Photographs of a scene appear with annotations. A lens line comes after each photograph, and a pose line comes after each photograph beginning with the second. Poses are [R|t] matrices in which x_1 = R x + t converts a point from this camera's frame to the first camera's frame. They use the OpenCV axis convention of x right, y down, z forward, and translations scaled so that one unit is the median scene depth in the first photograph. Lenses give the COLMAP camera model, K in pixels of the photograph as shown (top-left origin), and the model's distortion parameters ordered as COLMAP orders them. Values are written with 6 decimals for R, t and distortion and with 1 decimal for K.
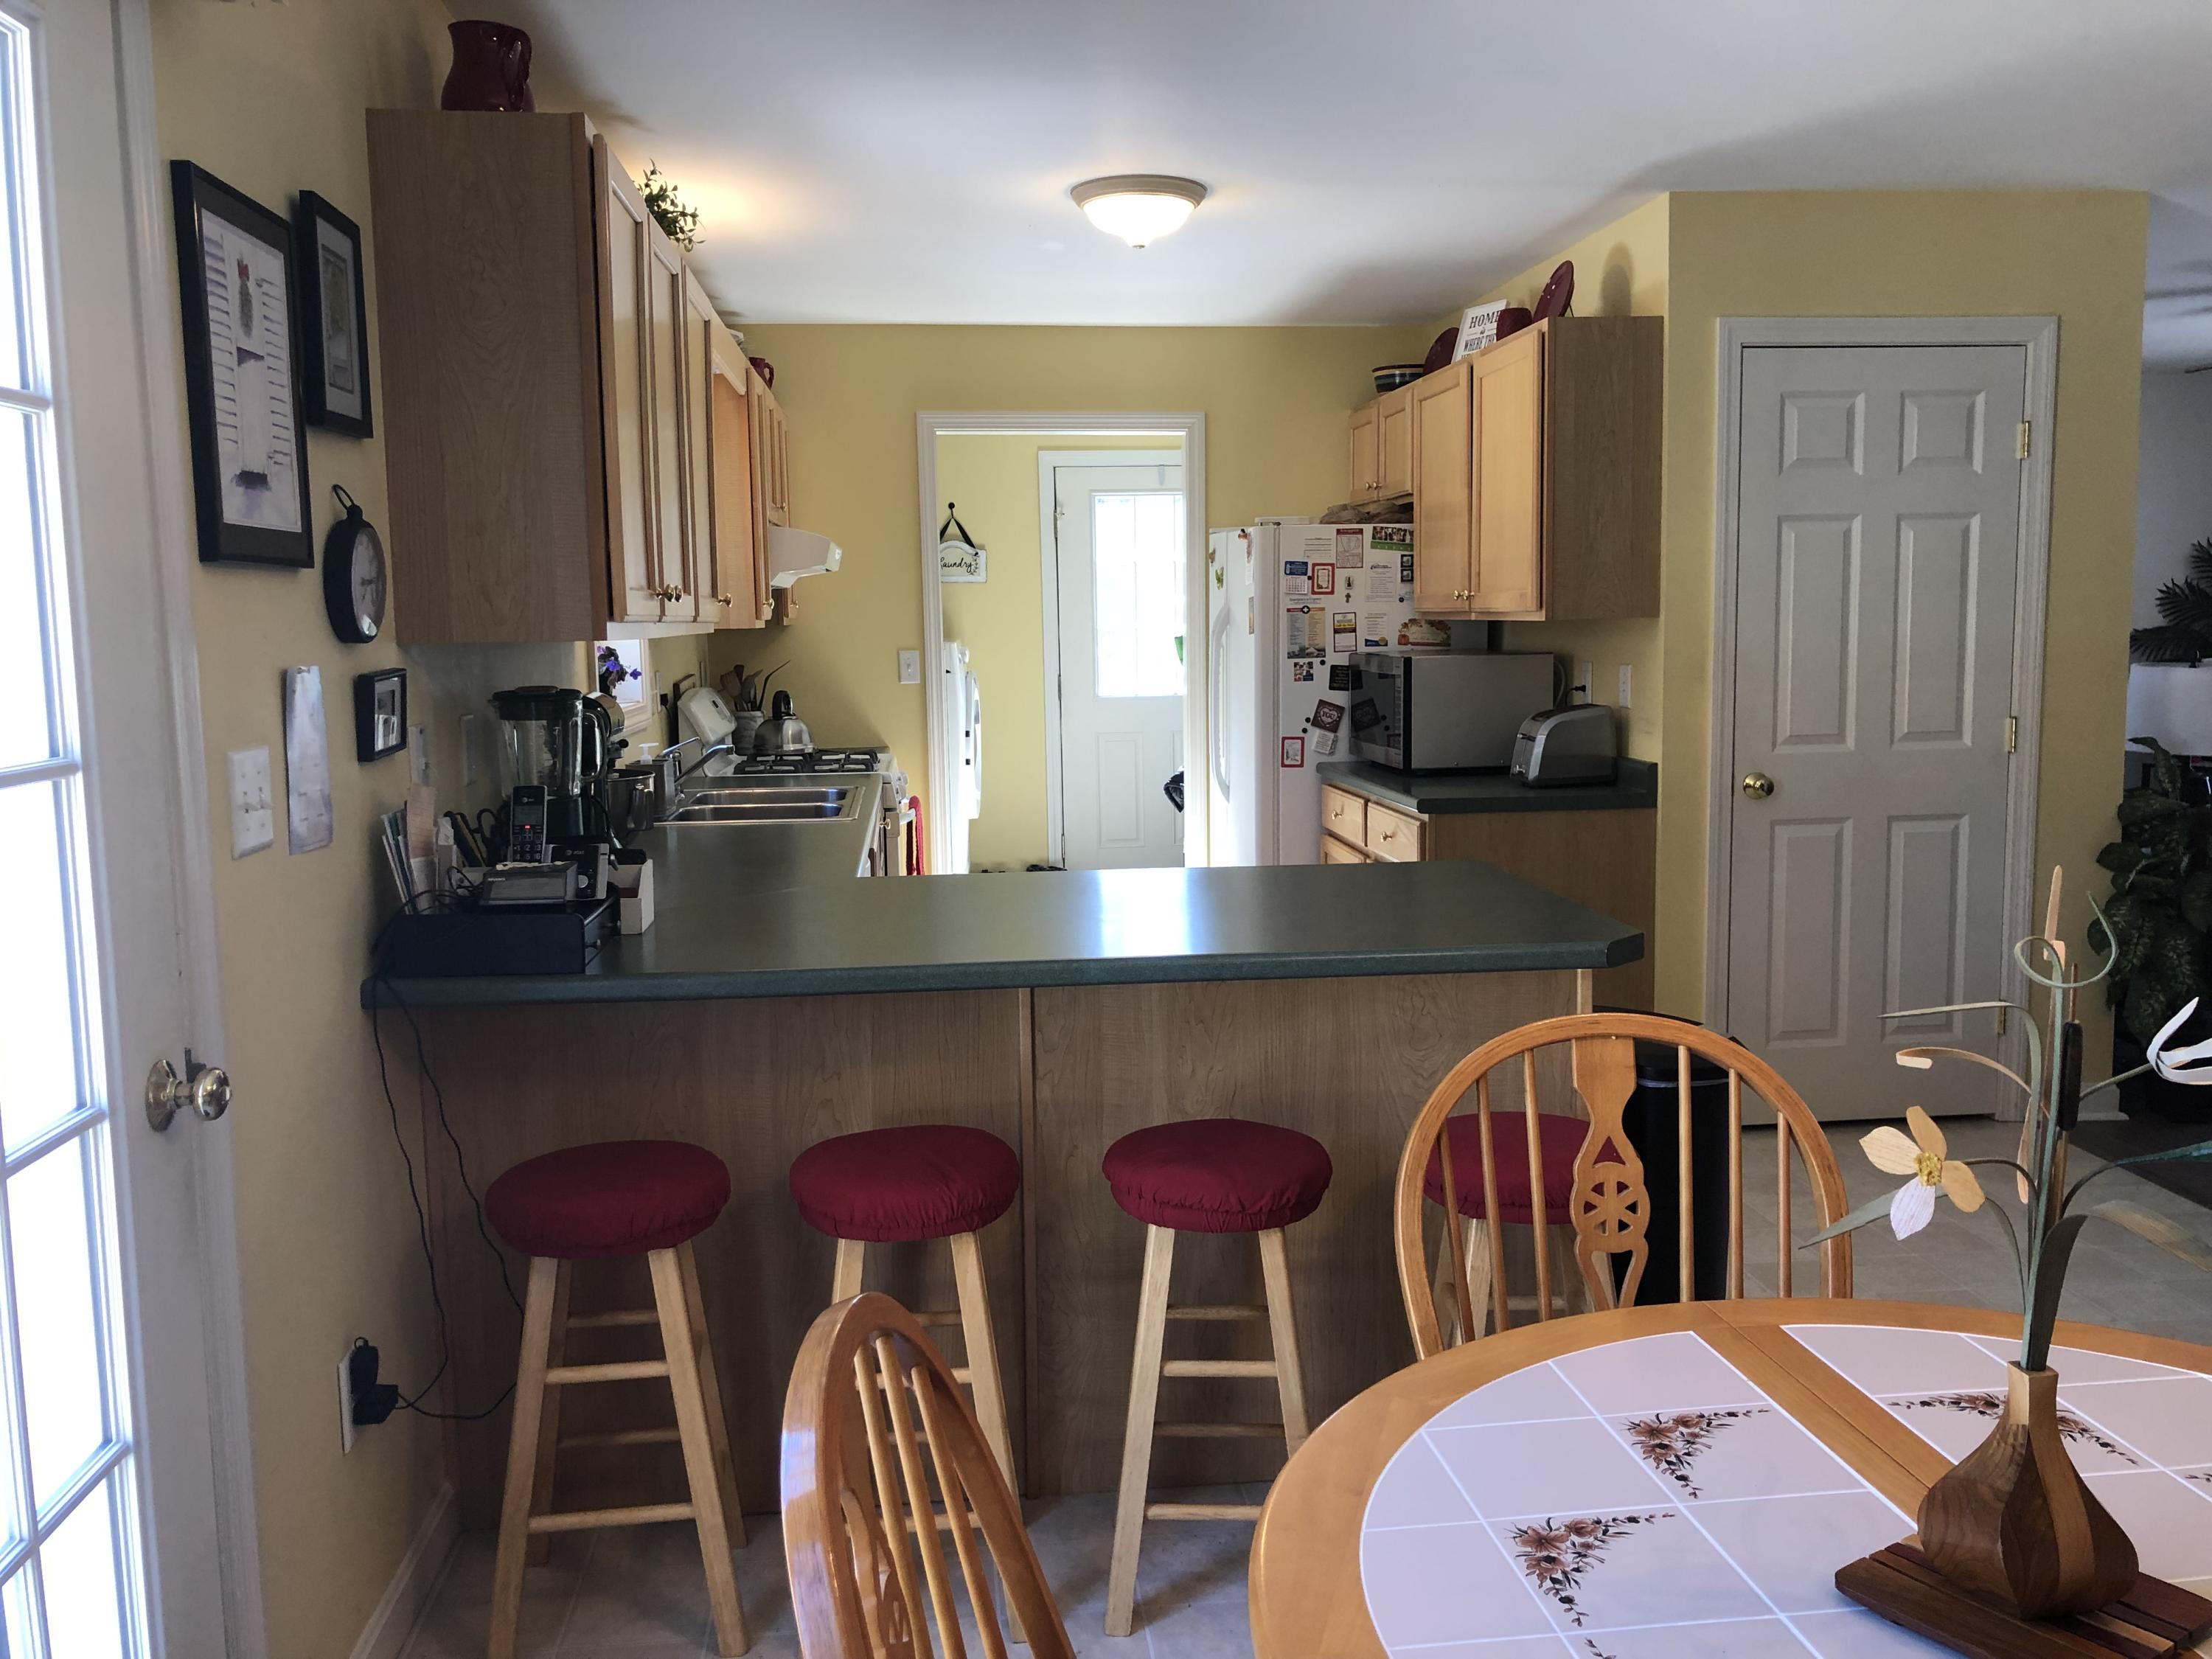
lens RADIAL K [[1806.6, 0, 1213.1], [0, 1806.6, 866.9], [0, 0, 1]] dist [0.104750, -0.212291]
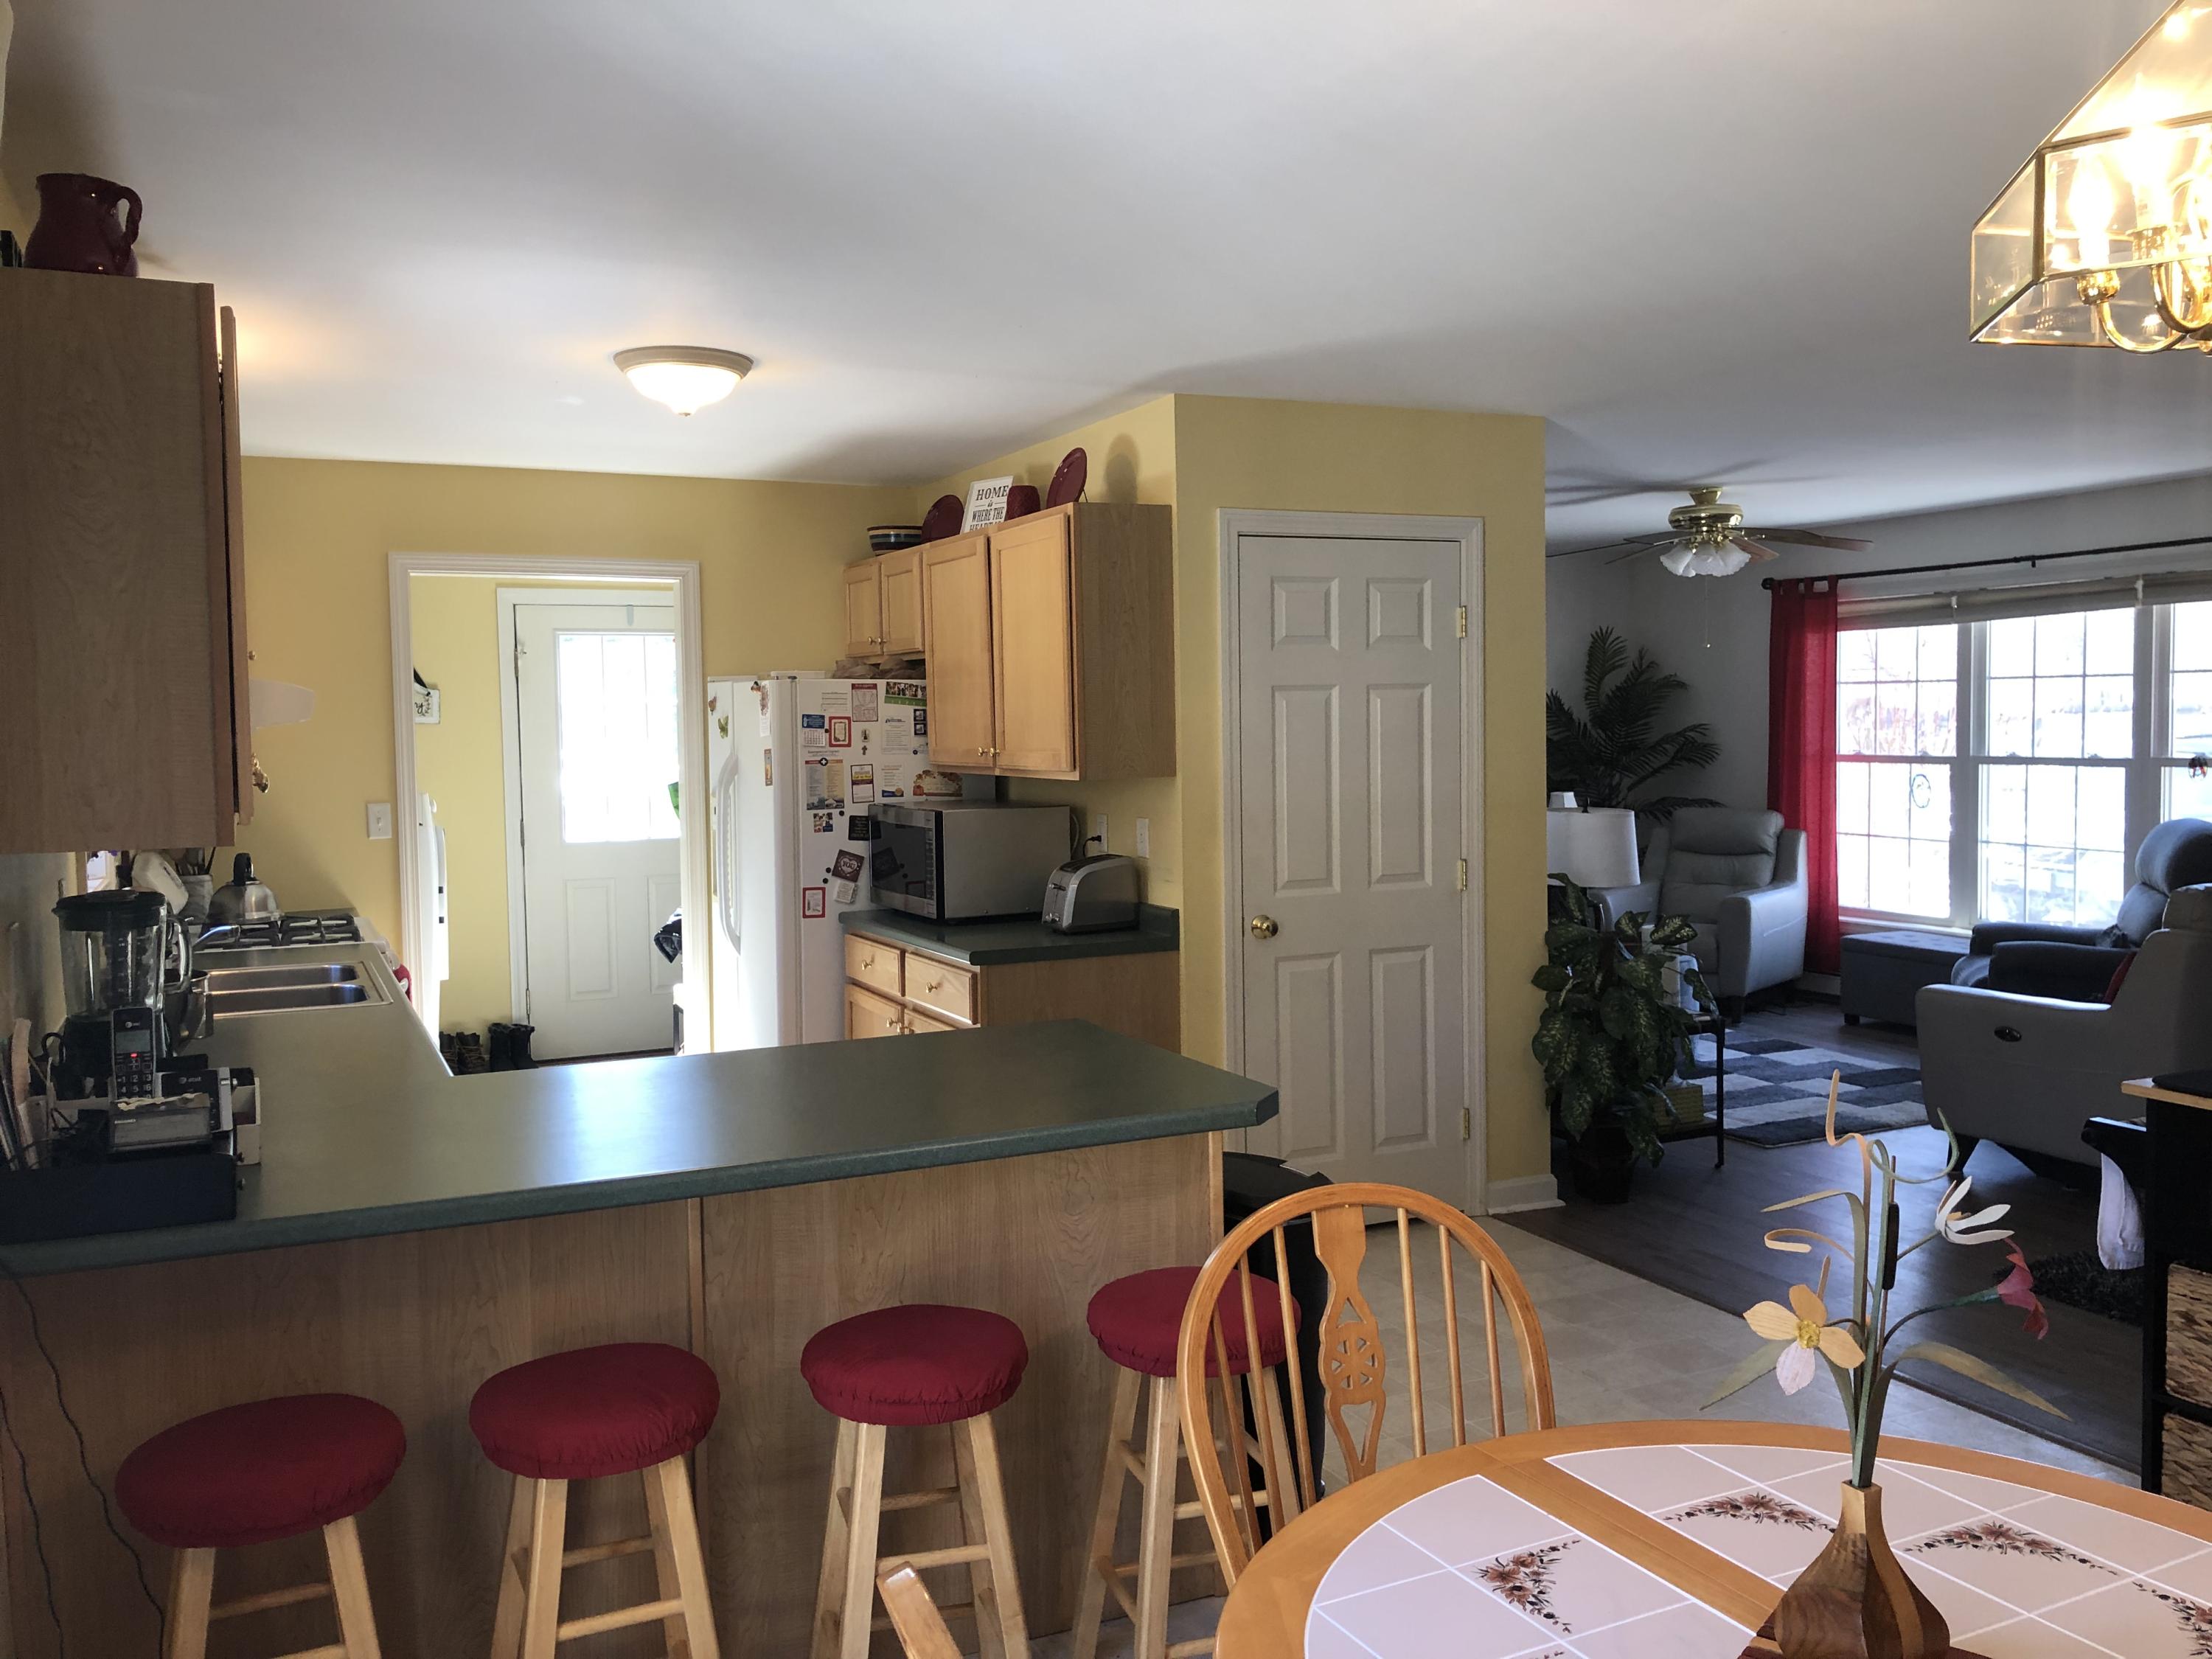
lens RADIAL K [[1830.9, 0, 1106.0], [0, 1830.9, 829.5], [0, 0, 1]] dist [0.054079, -0.080729]
pose [[0.942448, -0.018528, 0.333839, -0.156233], [0.041012, 0.997330, -0.060428, -0.039875], [-0.331828, 0.070642, 0.940691, -0.011141]]
